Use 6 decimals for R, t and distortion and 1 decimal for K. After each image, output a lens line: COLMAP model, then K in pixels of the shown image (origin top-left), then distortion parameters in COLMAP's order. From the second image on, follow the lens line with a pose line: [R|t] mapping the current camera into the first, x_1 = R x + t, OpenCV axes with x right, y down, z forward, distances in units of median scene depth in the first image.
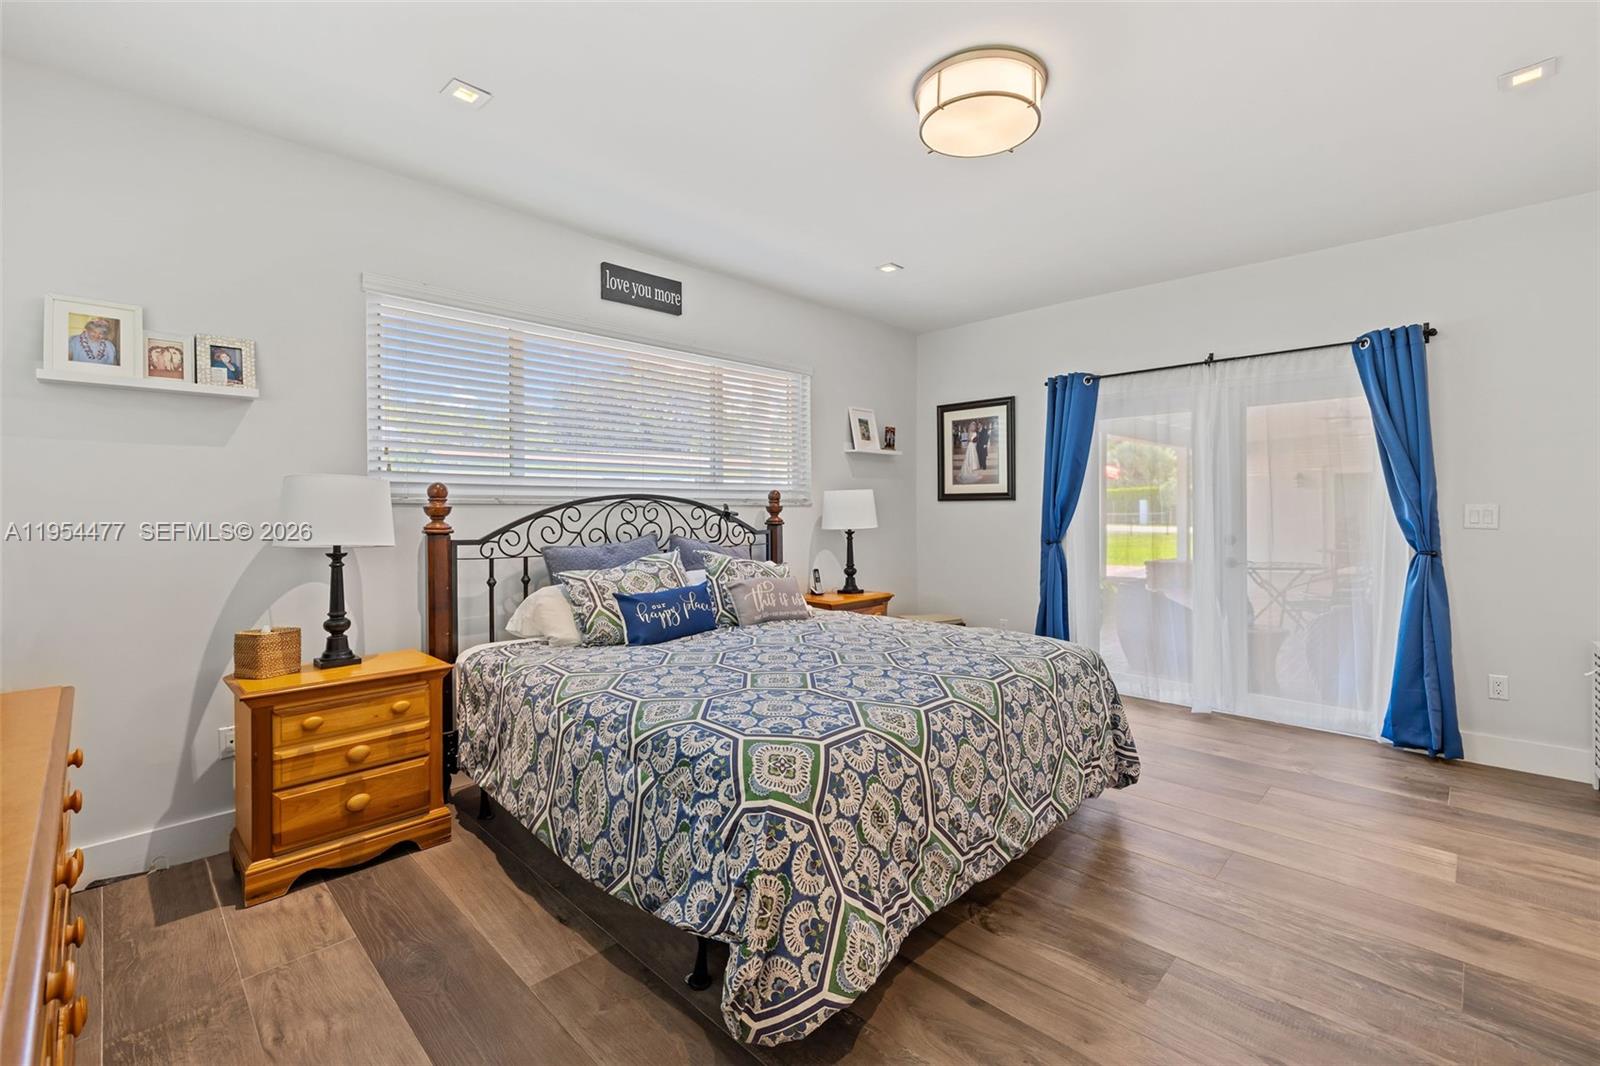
lens RADIAL K [[695.0, 0, 801.0], [0, 695.0, 515.1], [0, 0, 1]] dist [-0.001420, 0.000717]
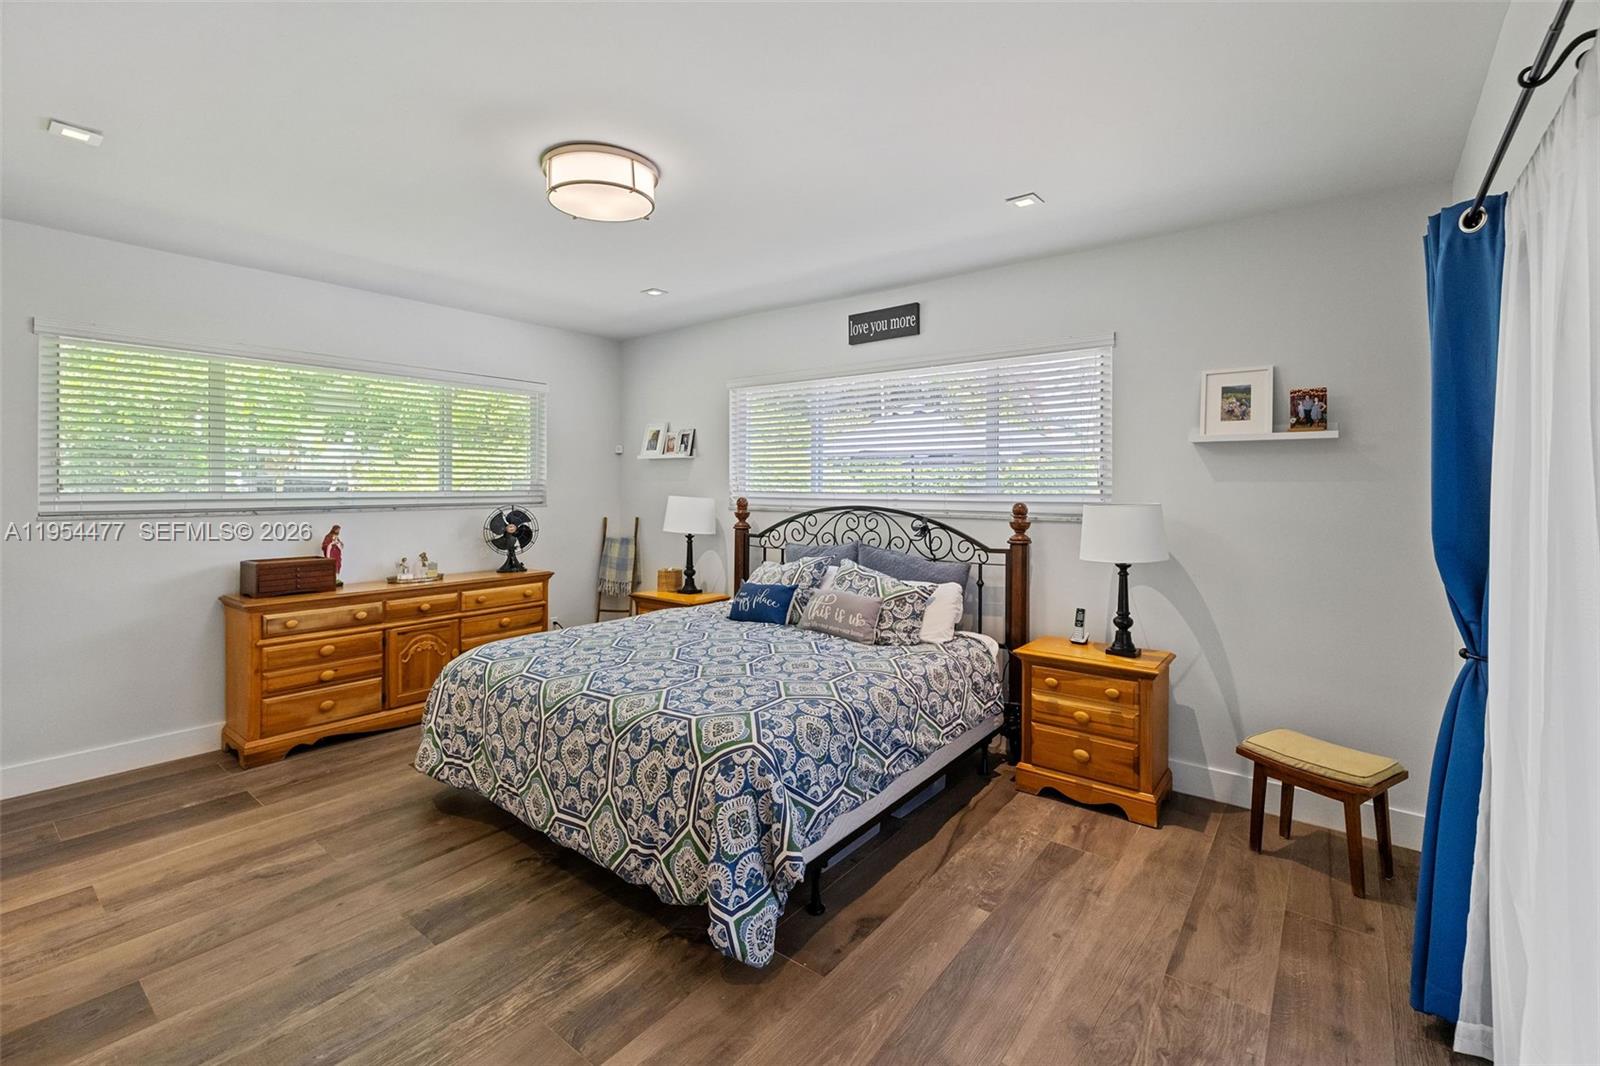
lens RADIAL K [[695.0, 0, 802.0], [0, 695.0, 488.4], [0, 0, 1]] dist [-0.001420, 0.000717]
pose [[0.112302, 0.009792, -0.993626, 1.065526], [-0.011110, 0.999901, 0.008598, -0.079676], [0.993612, 0.010074, 0.112399, 0.899602]]
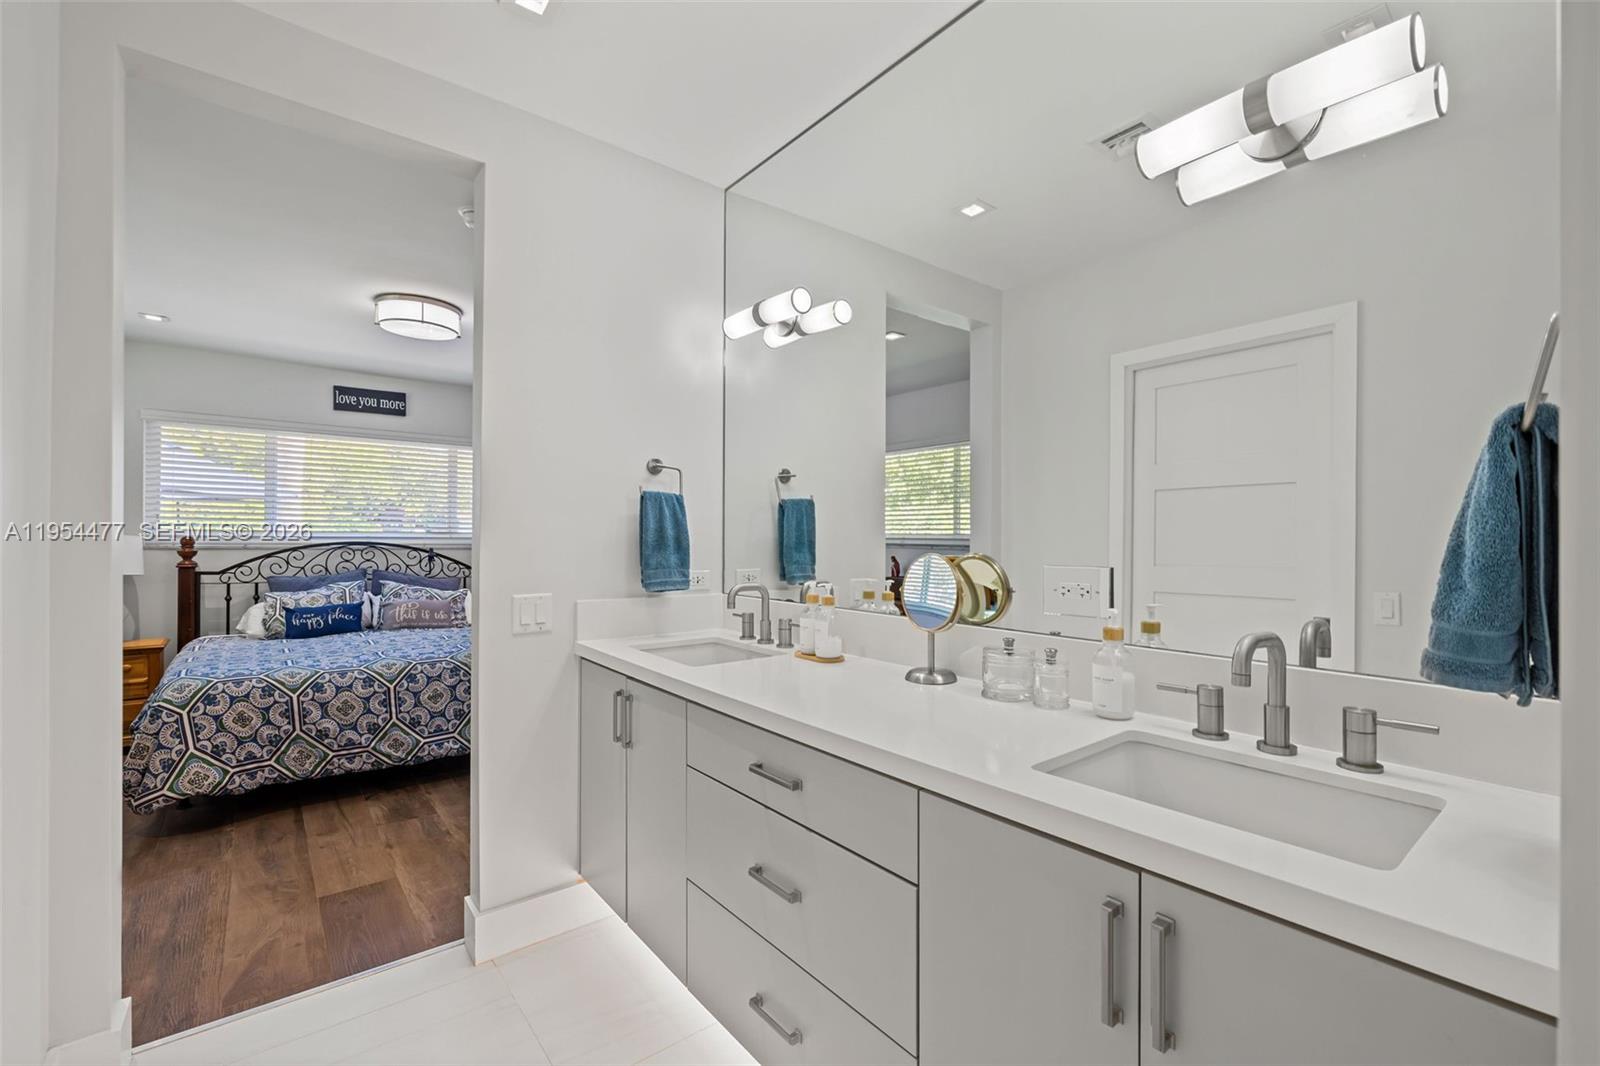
lens RADIAL K [[695.0, 0, 802.0], [0, 695.0, 541.4], [0, 0, 1]] dist [-0.001420, 0.000717]
pose [[0.992329, 0.010588, -0.123172, 1.033744], [-0.011192, 0.999928, -0.004217, -0.040657], [0.123118, 0.005563, 0.992376, -0.405145]]
